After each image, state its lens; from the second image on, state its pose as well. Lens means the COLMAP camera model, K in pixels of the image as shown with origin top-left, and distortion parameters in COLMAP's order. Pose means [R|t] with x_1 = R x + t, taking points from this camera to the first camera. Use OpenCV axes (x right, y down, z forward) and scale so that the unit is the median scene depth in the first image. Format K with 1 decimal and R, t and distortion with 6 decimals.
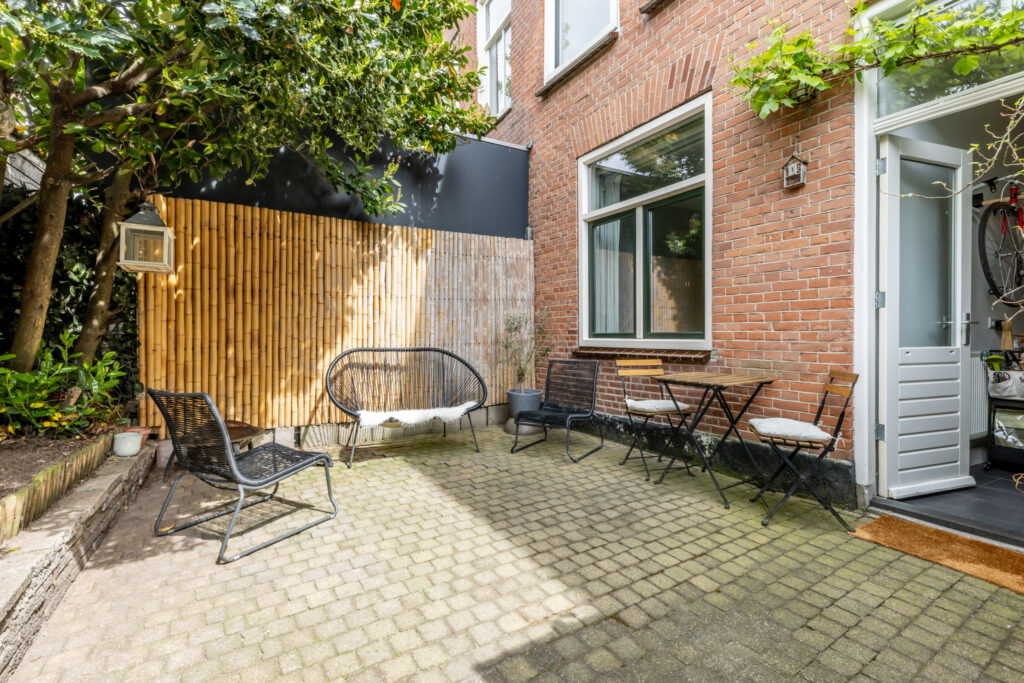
lens RADIAL K [[454.7, 0, 528.8], [0, 454.7, 332.7], [0, 0, 1]] dist [-0.000151, -0.001559]
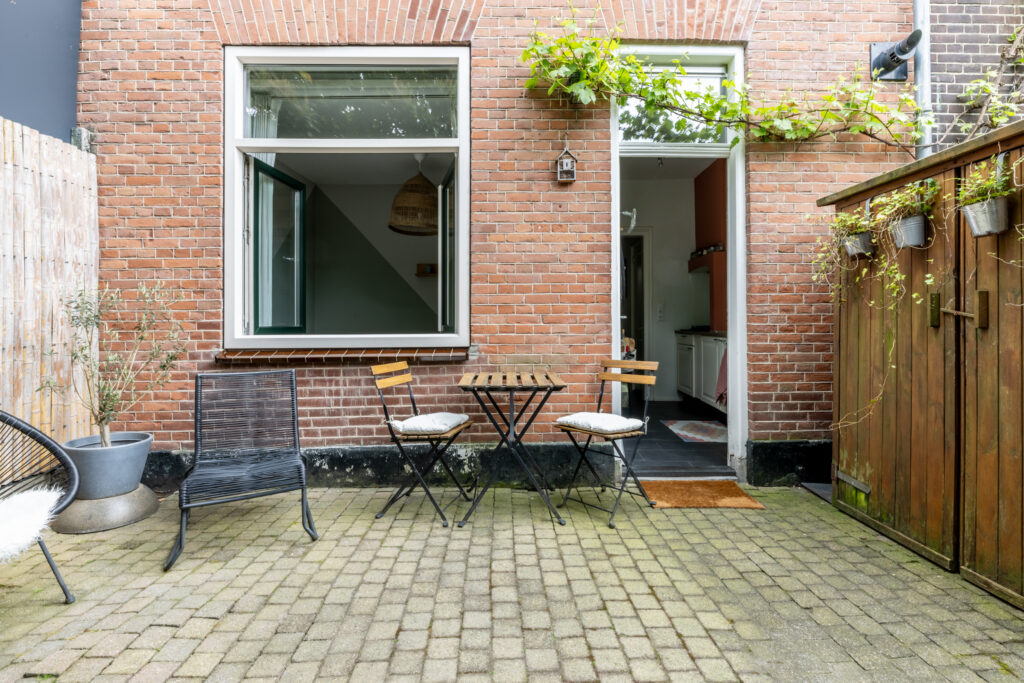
lens RADIAL K [[468.9, 0, 526.6], [0, 468.9, 317.5], [0, 0, 1]] dist [-0.008794, 0.000825]
pose [[0.531888, 0.011729, 0.846734, -0.291827], [0.002417, 0.999879, -0.015368, -0.001848], [-0.846812, 0.010221, 0.531795, 0.441325]]
